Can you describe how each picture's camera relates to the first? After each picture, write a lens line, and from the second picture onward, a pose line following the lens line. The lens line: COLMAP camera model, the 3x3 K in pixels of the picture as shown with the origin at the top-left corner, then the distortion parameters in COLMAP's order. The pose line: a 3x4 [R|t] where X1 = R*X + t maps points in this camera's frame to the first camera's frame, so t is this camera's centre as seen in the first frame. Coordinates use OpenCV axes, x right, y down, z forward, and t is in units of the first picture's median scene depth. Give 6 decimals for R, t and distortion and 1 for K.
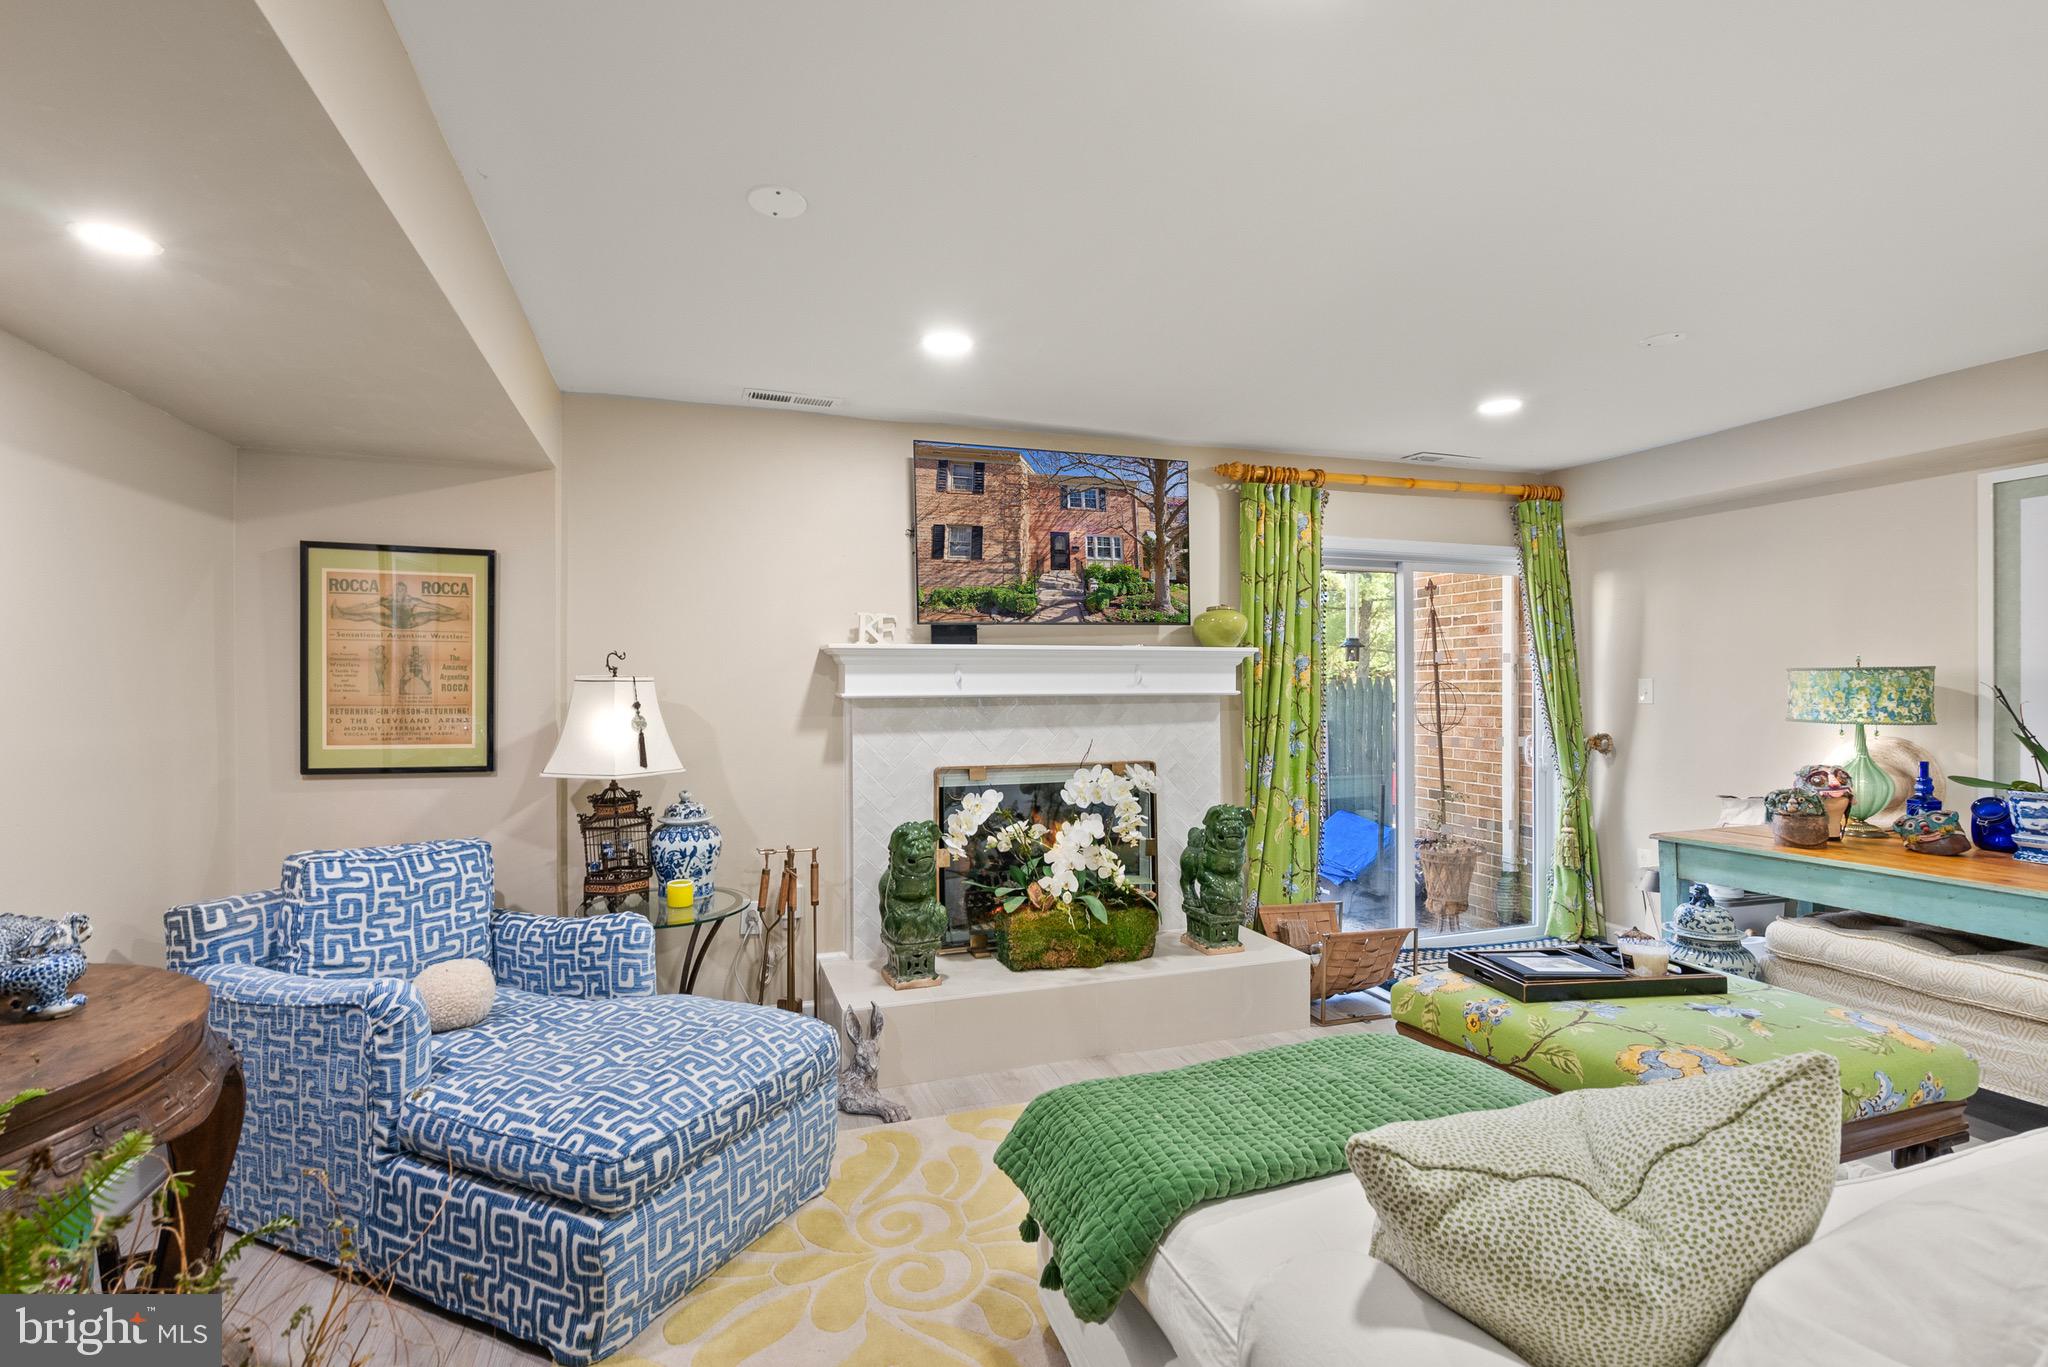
lens RADIAL K [[954.5, 0, 1019.8], [0, 954.5, 684.8], [0, 0, 1]] dist [-0.001545, 0.002738]
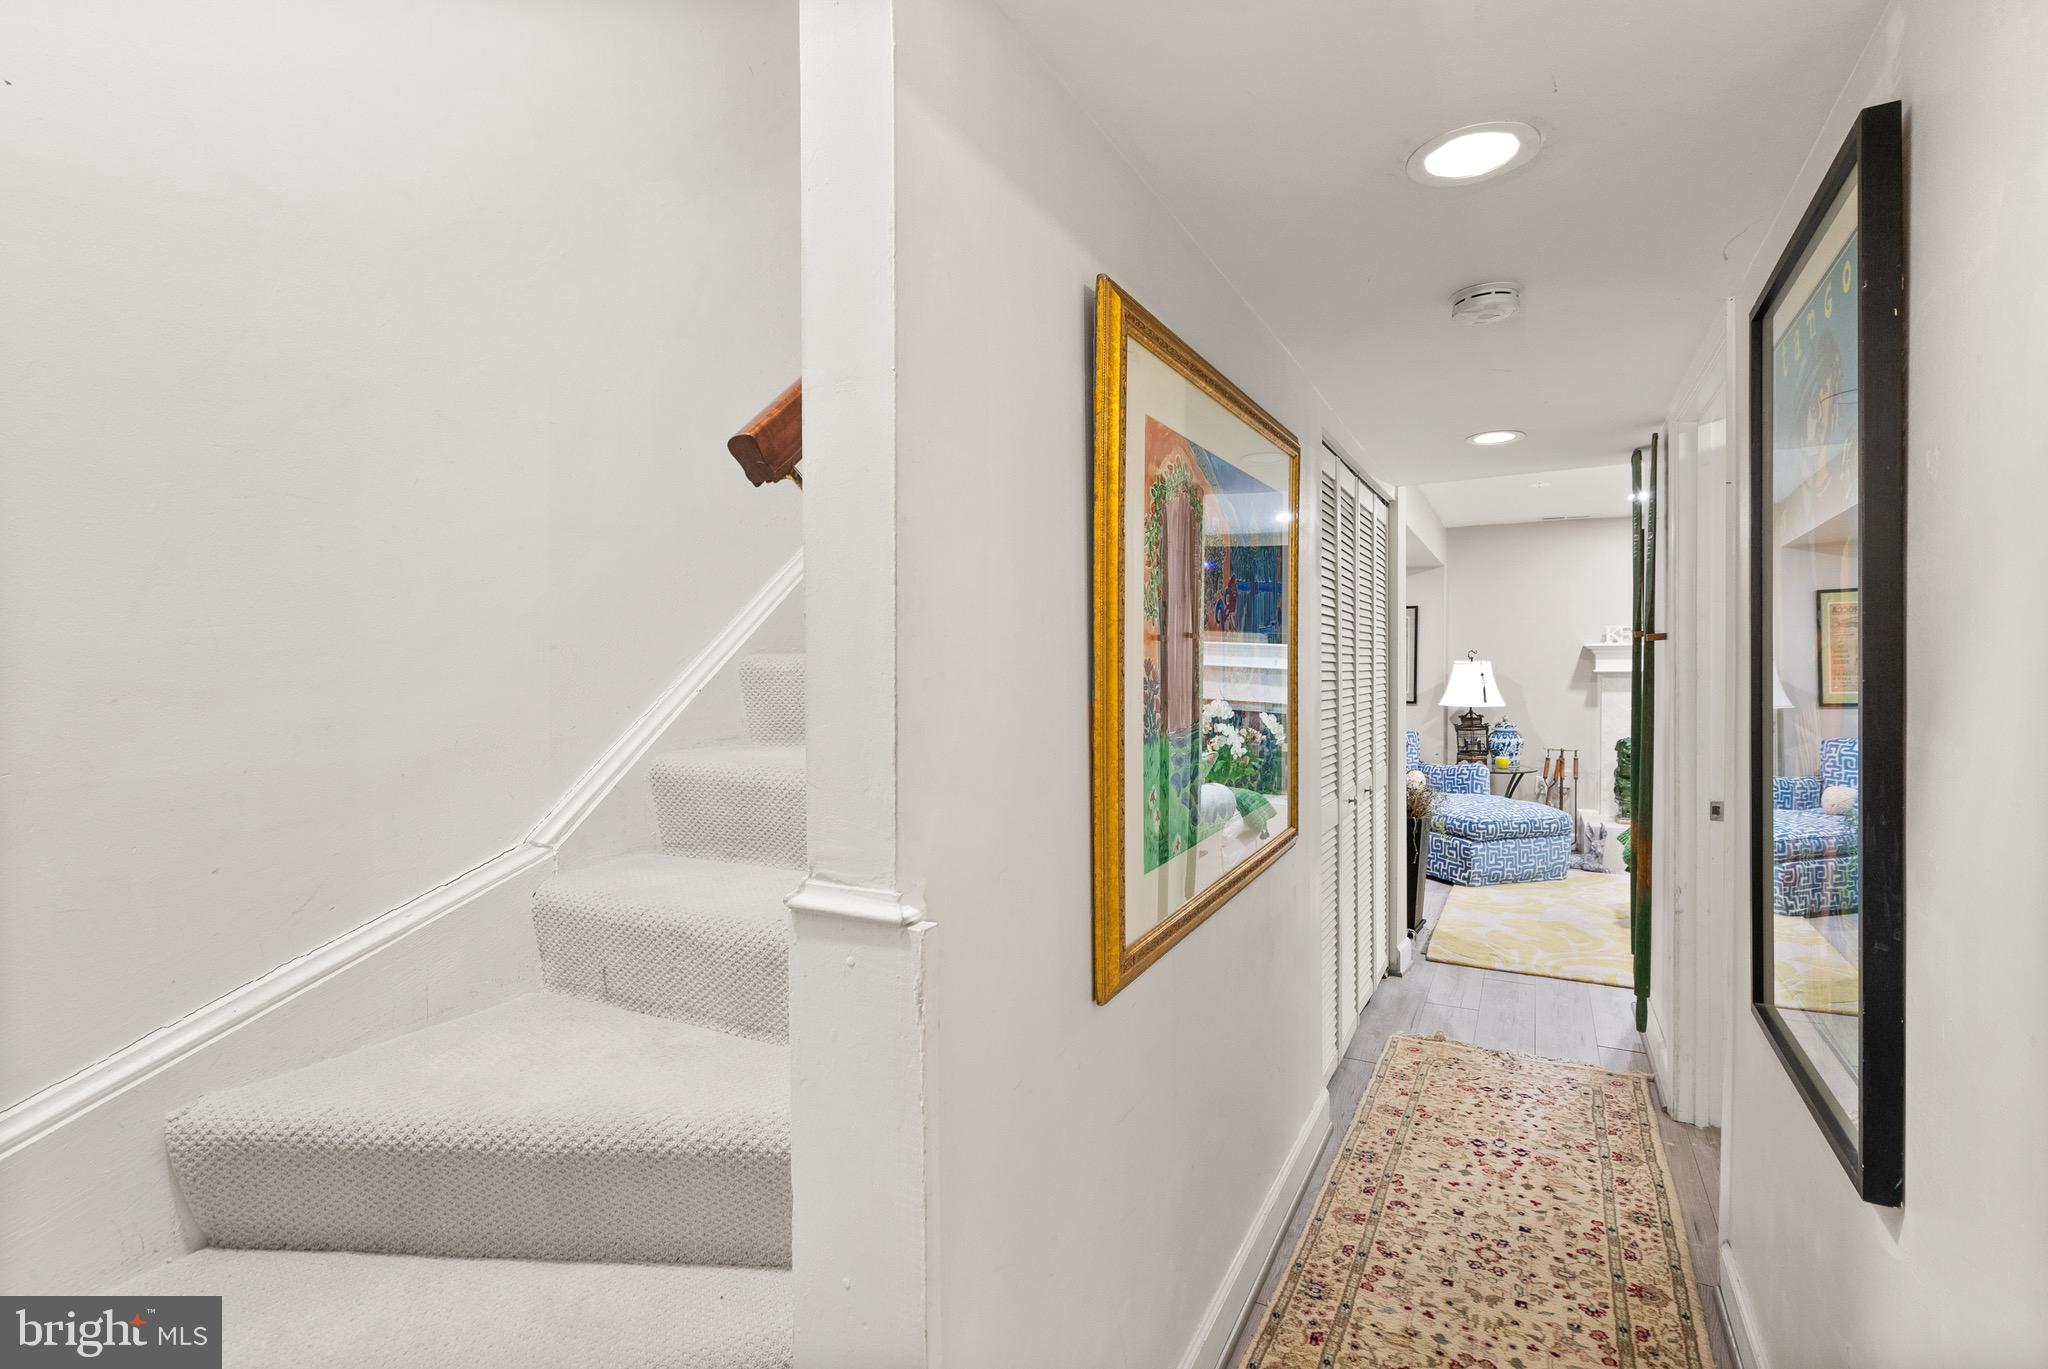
lens RADIAL K [[954.5, 0, 1031.9], [0, 954.5, 670.1], [0, 0, 1]] dist [-0.001545, 0.002738]
pose [[0.685070, 0.008111, -0.728432, 0.422170], [-0.001382, 0.999951, 0.009835, -0.007533], [0.728476, -0.005731, 0.685048, -1.087692]]
